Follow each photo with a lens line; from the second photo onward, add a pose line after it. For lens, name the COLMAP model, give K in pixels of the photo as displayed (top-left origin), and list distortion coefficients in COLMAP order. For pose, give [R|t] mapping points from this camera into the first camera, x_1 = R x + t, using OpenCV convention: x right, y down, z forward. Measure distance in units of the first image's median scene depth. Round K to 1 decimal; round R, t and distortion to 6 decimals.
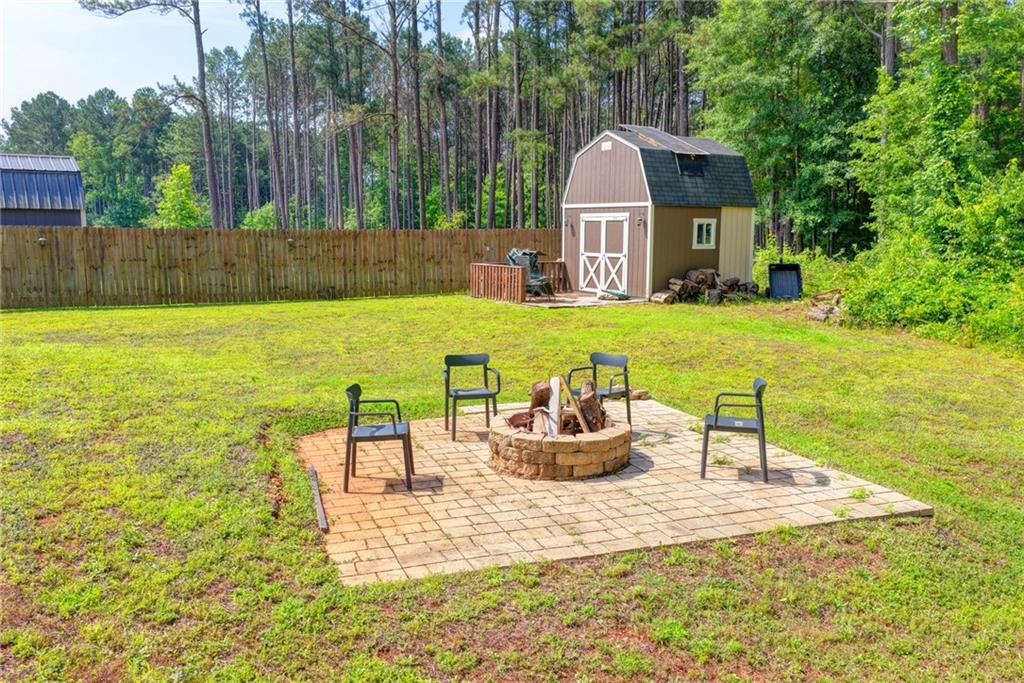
lens RADIAL K [[804.6, 0, 512.0], [0, 804.6, 341.5], [0, 0, 1]] dist [0.006221, 0.006549]
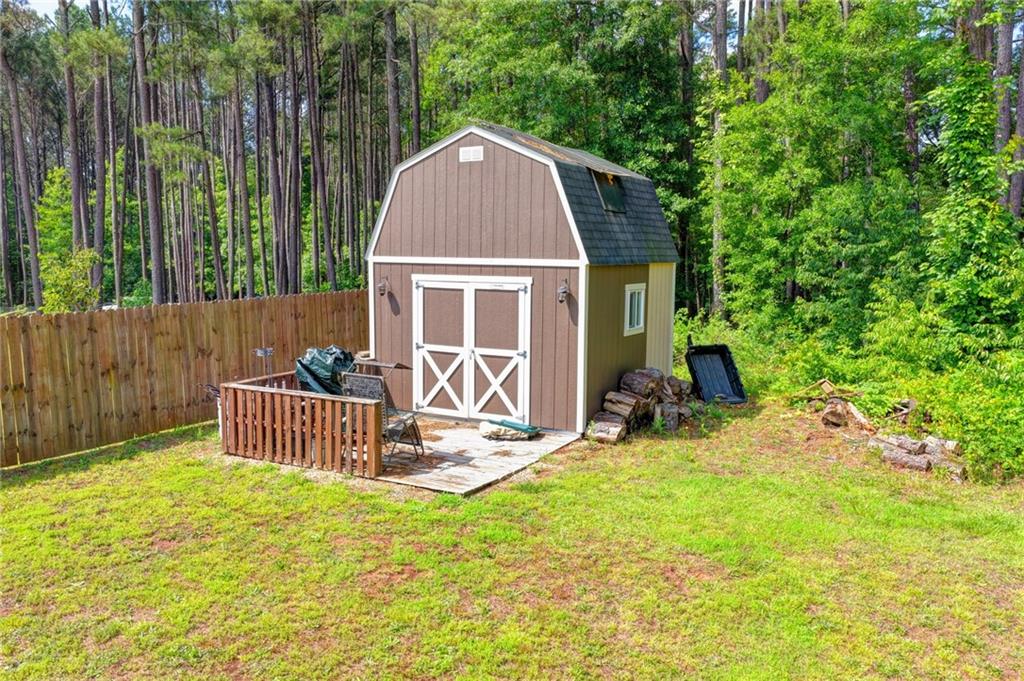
lens RADIAL K [[850.1, 0, 517.1], [0, 850.1, 347.2], [0, 0, 1]] dist [-0.006214, 0.018595]
pose [[0.887617, -0.054423, 0.457356, -0.126035], [0.064117, 0.997926, -0.005688, -0.106303], [-0.456098, 0.034373, 0.889266, 0.476158]]
